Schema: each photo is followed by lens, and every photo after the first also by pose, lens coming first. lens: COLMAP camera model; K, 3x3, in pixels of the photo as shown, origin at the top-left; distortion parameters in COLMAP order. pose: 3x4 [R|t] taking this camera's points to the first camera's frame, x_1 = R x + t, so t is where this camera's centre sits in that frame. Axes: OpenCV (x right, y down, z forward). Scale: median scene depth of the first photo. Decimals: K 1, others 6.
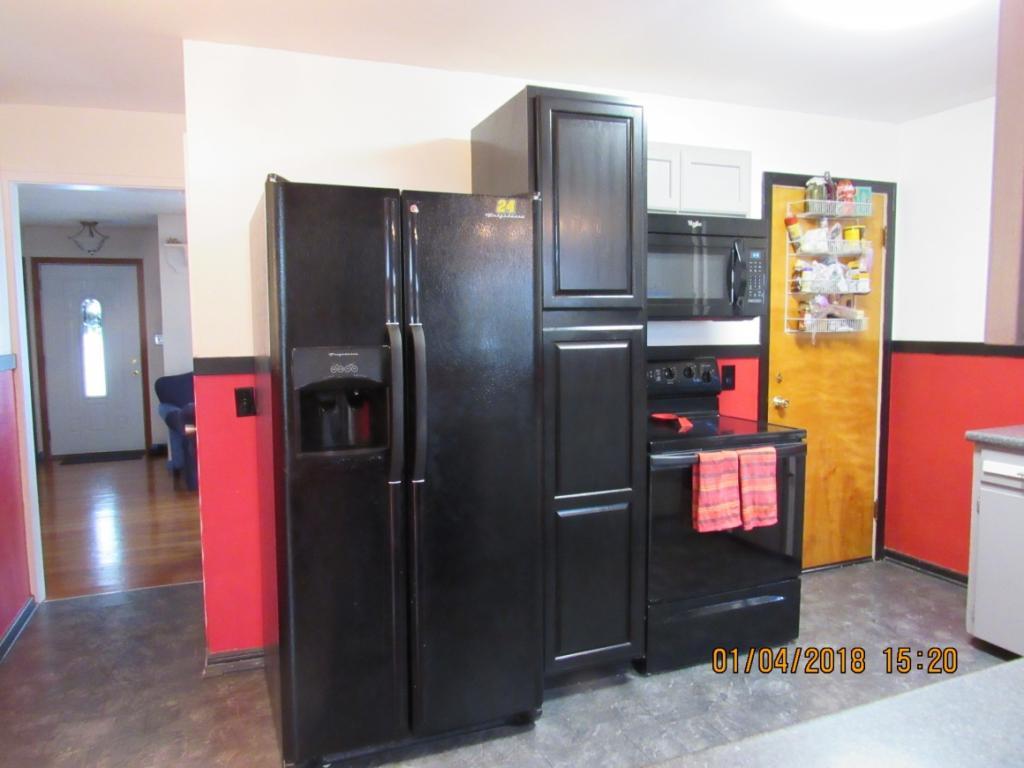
lens RADIAL K [[733.4, 0, 514.0], [0, 733.4, 380.9], [0, 0, 1]] dist [-0.016019, 0.002785]
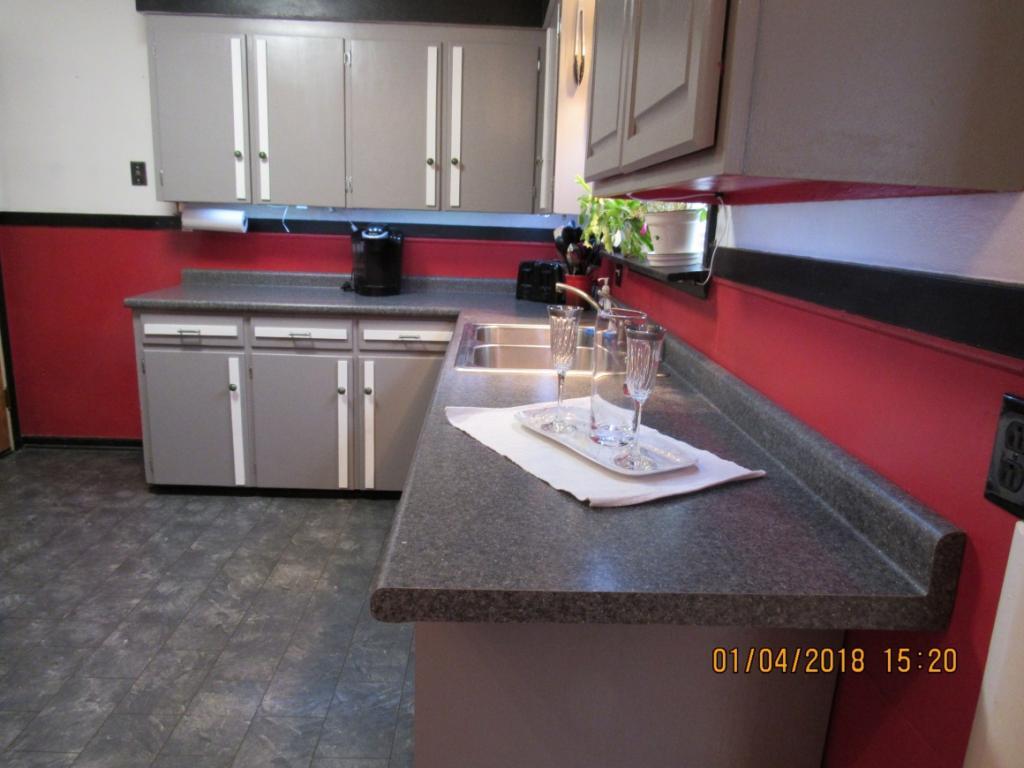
lens RADIAL K [[733.4, 0, 515.7], [0, 733.4, 382.0], [0, 0, 1]] dist [-0.016019, 0.002785]
pose [[0.345672, -0.189265, 0.919070, -0.155377], [0.036939, 0.981433, 0.188214, 0.009630], [-0.937628, -0.031111, 0.346246, 0.100284]]
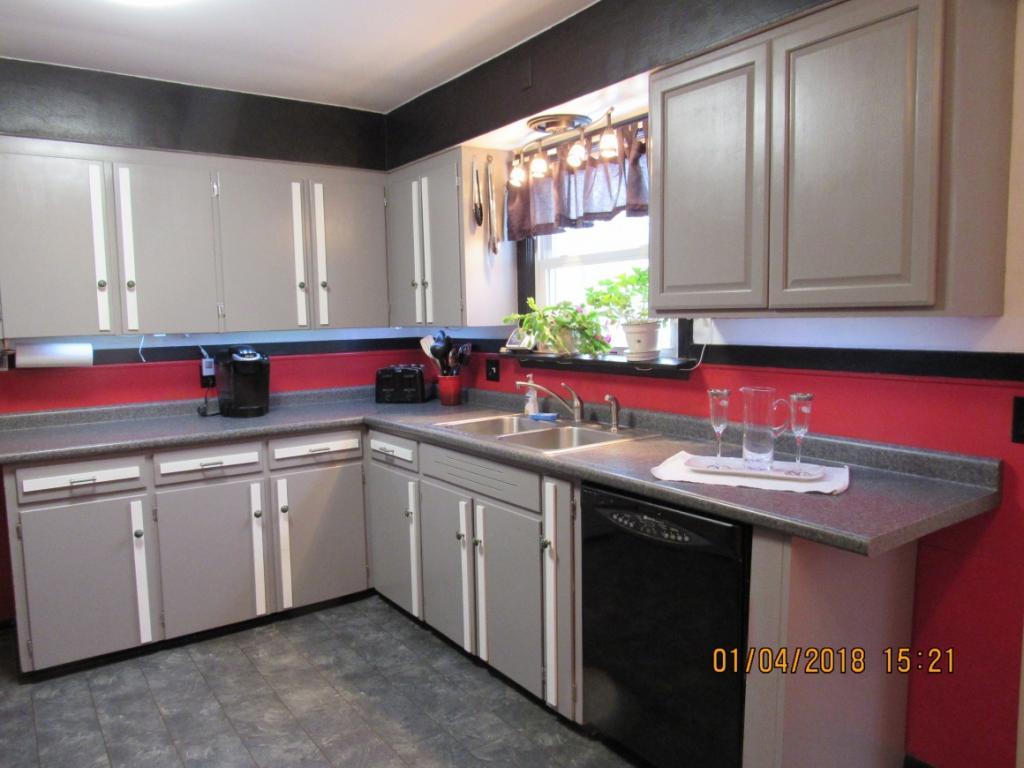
lens RADIAL K [[733.4, 0, 503.6], [0, 733.4, 386.5], [0, 0, 1]] dist [-0.016019, 0.002785]
pose [[-0.229161, -0.082705, 0.969869, -0.339668], [0.098895, 0.989250, 0.107725, -0.042734], [-0.968352, 0.120601, -0.218518, 0.540932]]
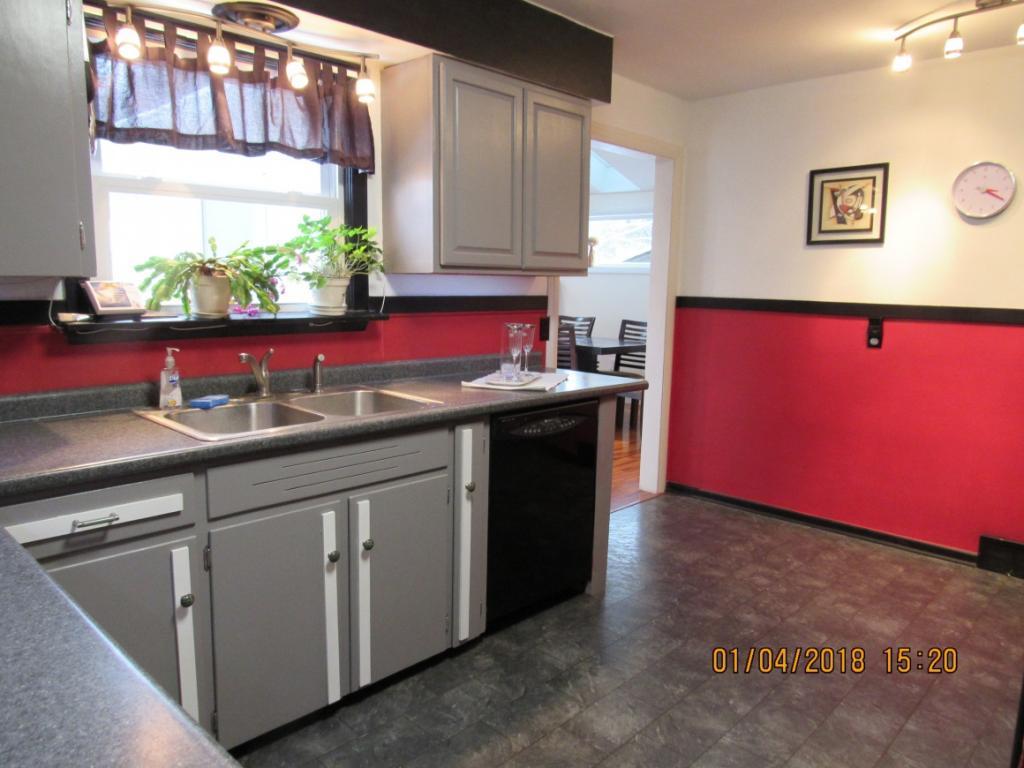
lens RADIAL K [[733.4, 0, 511.9], [0, 733.4, 388.9], [0, 0, 1]] dist [-0.016019, 0.002785]
pose [[-0.911129, 0.052012, -0.408827, 0.611042], [-0.044669, 0.973697, 0.223426, -0.078059], [0.409694, 0.221831, -0.884840, 1.030432]]
